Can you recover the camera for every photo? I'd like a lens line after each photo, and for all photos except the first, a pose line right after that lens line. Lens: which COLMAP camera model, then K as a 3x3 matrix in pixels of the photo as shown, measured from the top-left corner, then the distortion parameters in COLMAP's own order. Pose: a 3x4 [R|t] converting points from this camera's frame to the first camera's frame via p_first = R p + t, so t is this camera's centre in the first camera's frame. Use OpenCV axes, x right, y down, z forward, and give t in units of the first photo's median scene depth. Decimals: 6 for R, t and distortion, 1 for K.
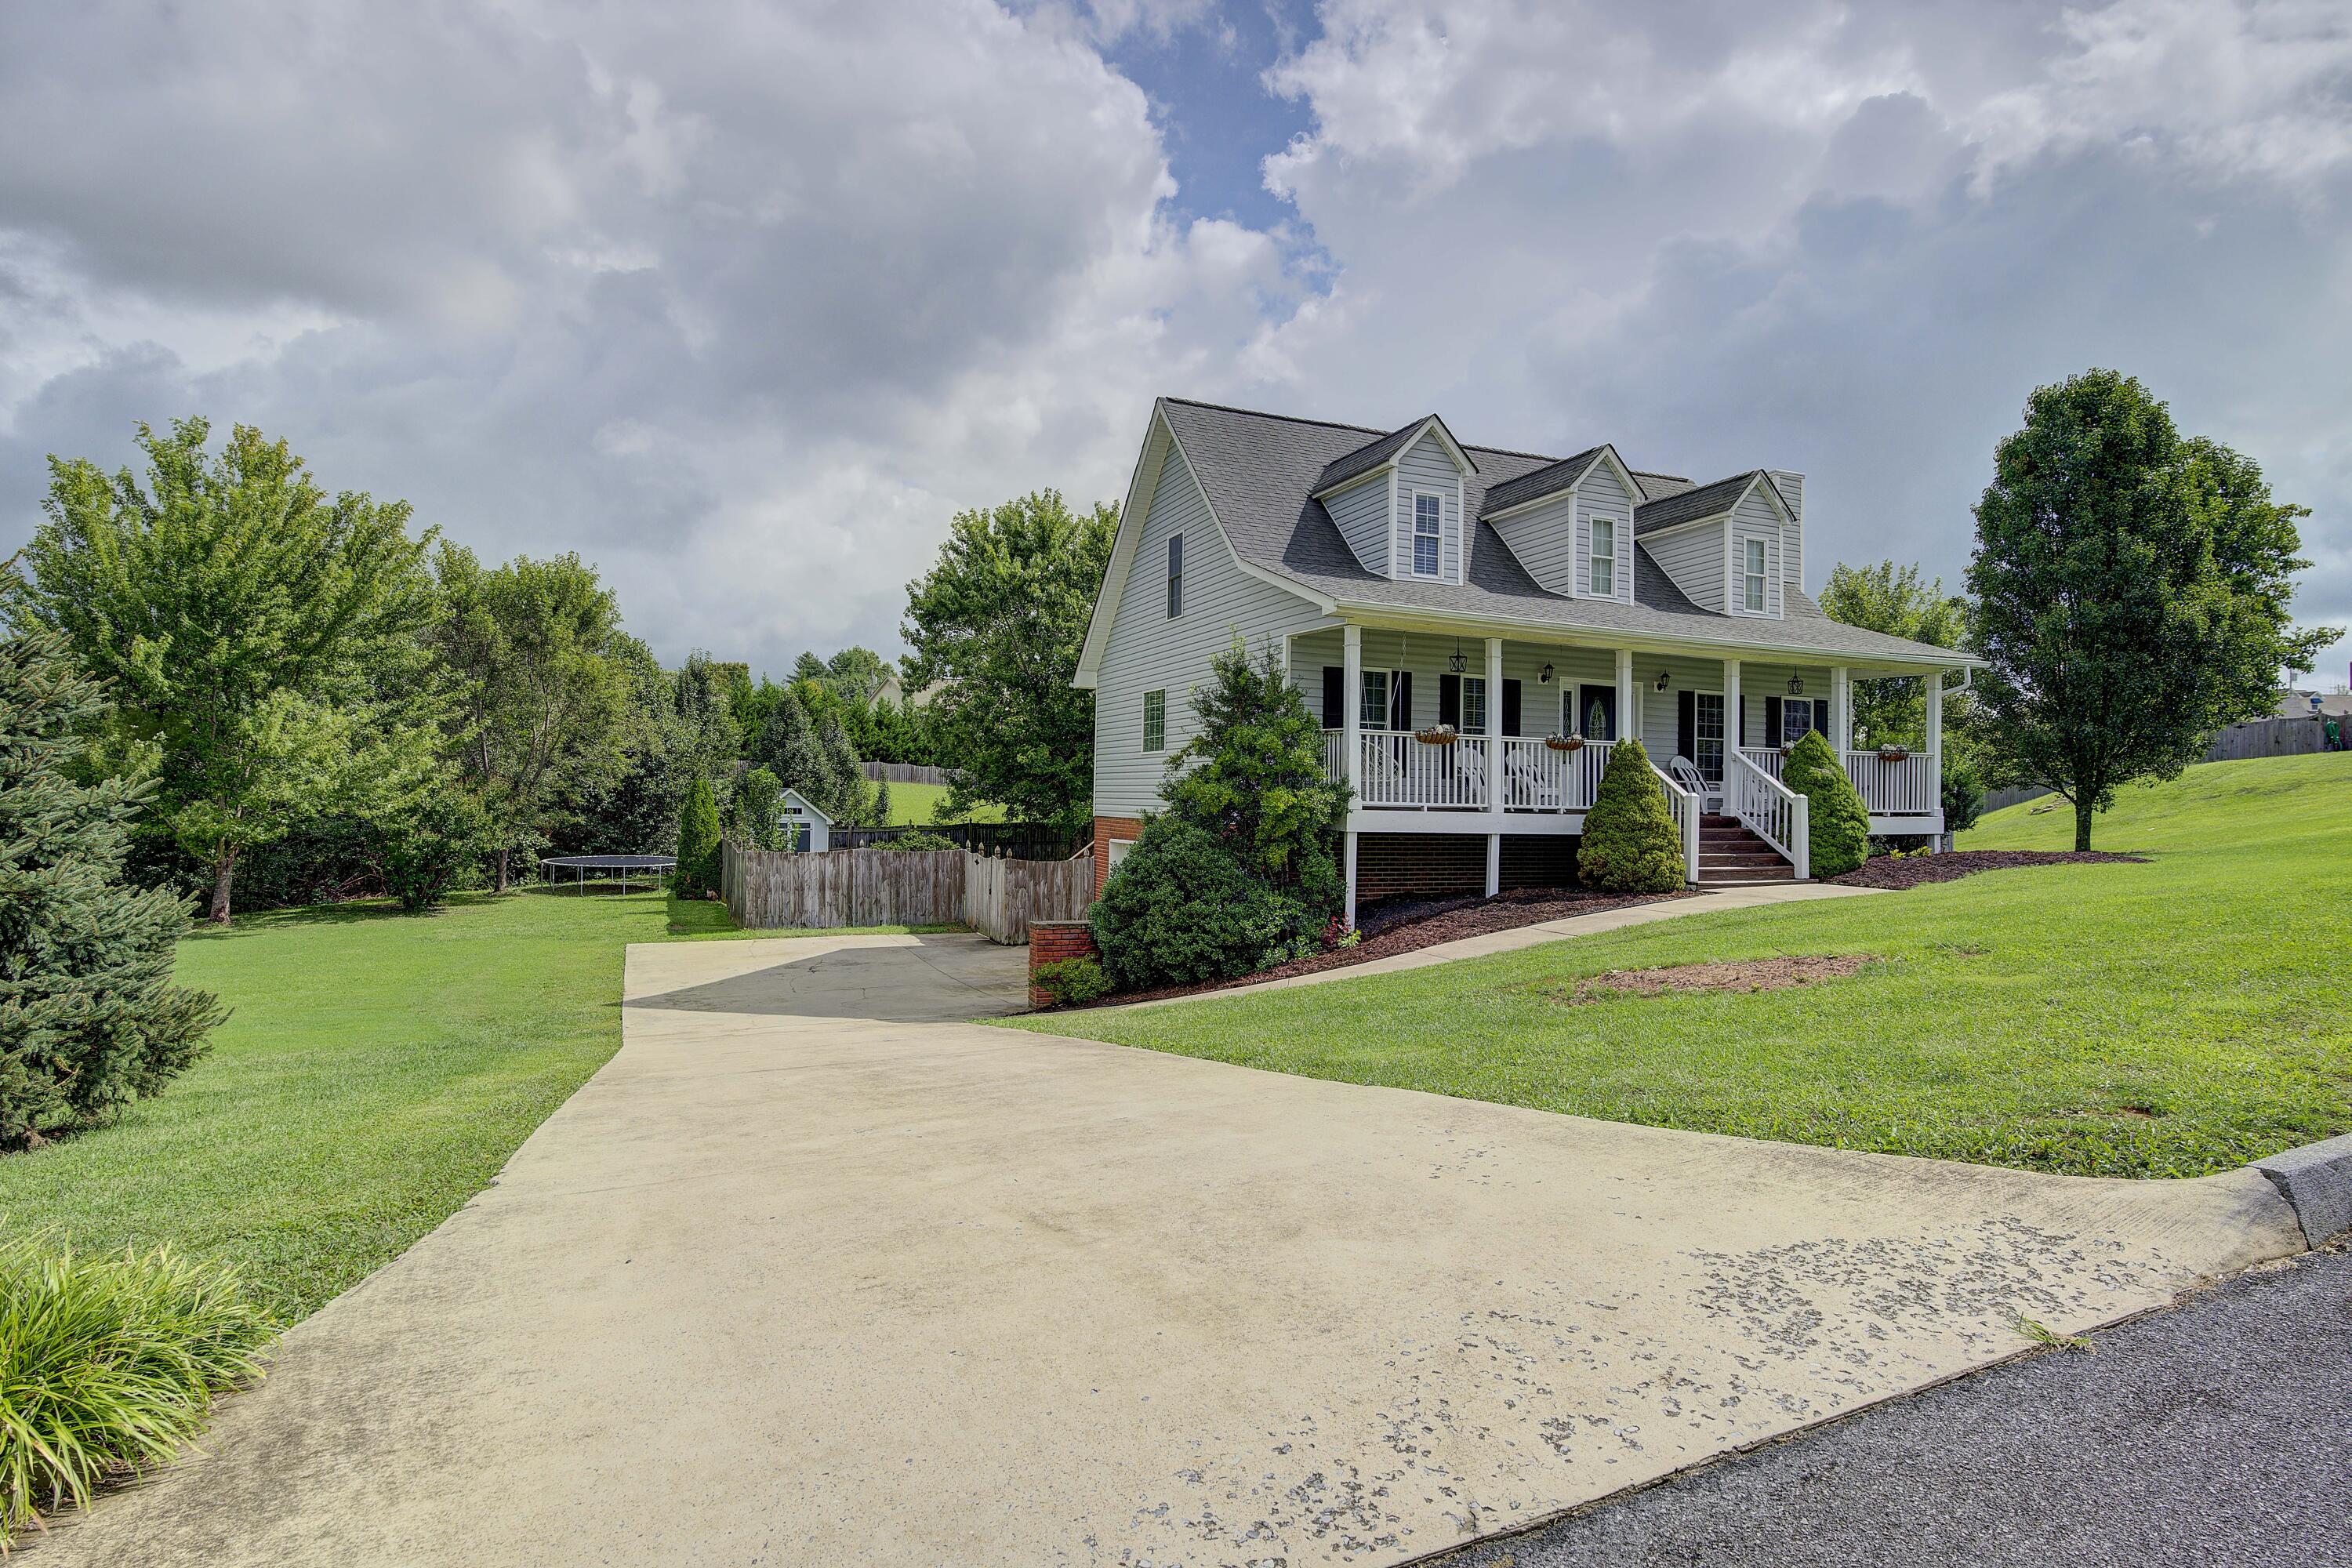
lens RADIAL K [[1265.3, 0, 1173.7], [0, 1265.3, 799.7], [0, 0, 1]] dist [-0.044090, 0.028167]
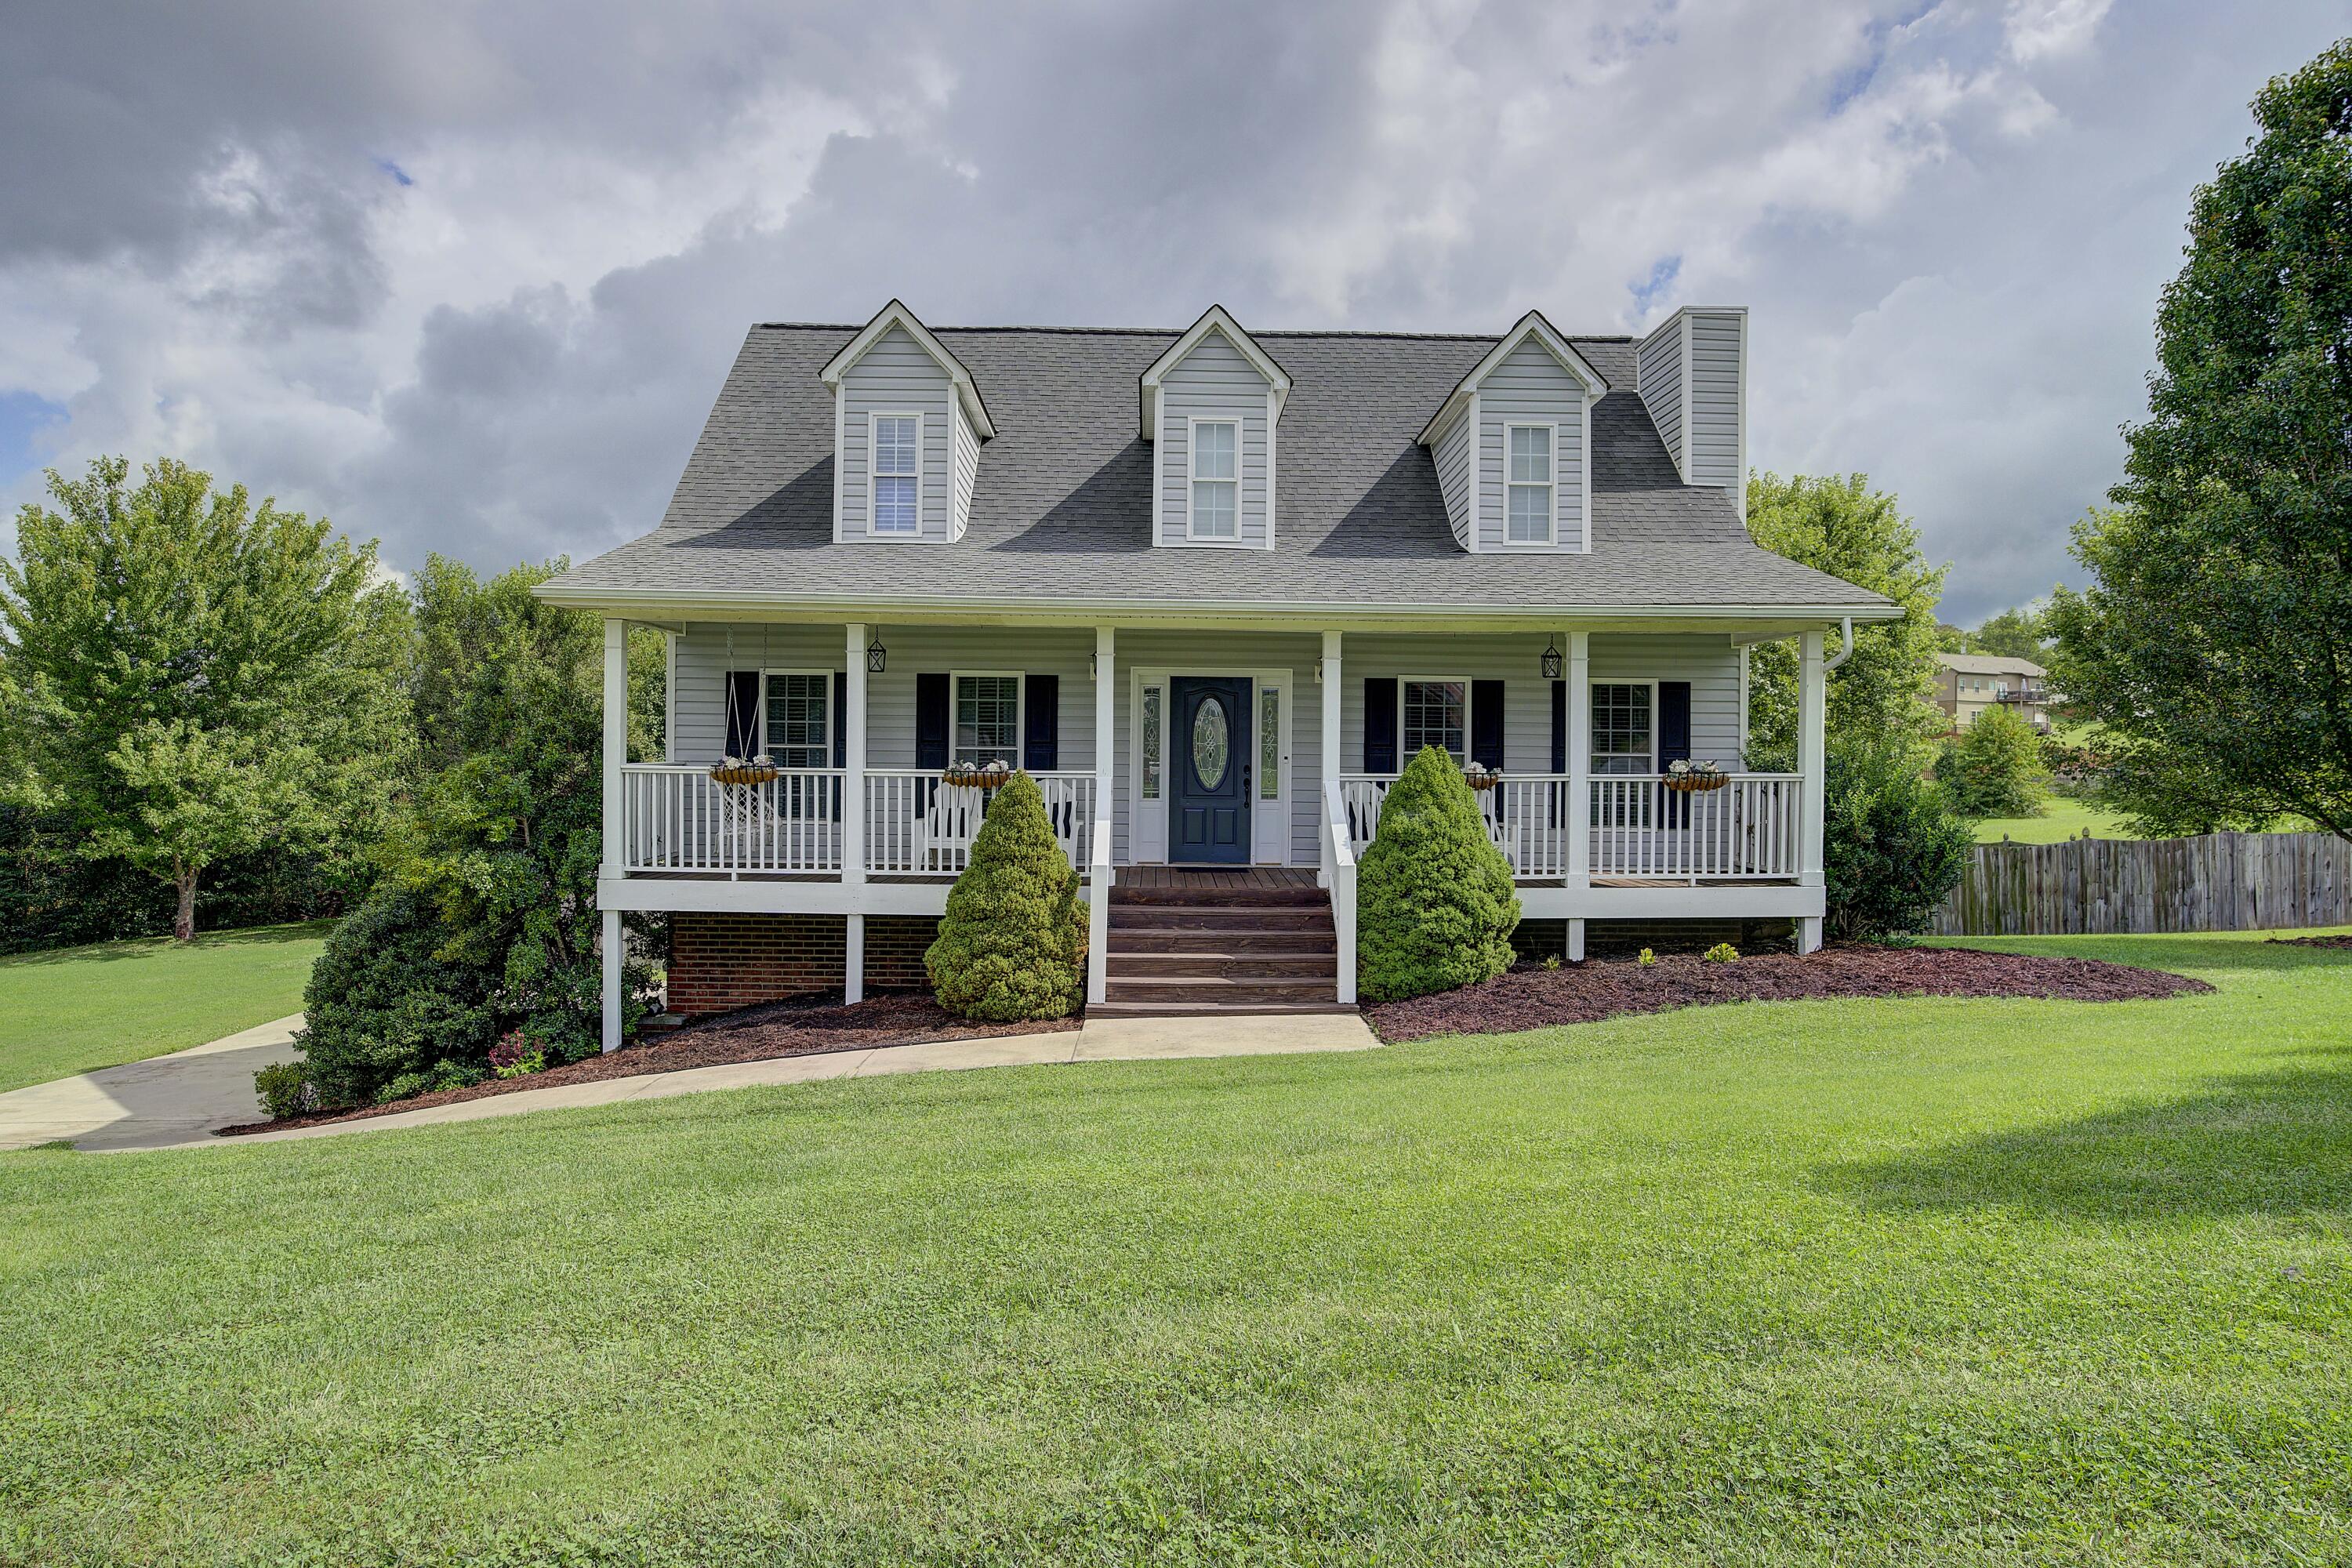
lens RADIAL K [[1486.2, 0, 1176.0], [0, 1486.2, 784.0], [0, 0, 1]] dist [0.002923, 0.000040]
pose [[0.912734, -0.018903, -0.408117, 0.664617], [-0.002863, 0.998609, -0.052654, -0.000480], [0.408545, 0.049228, 0.911410, 0.335435]]
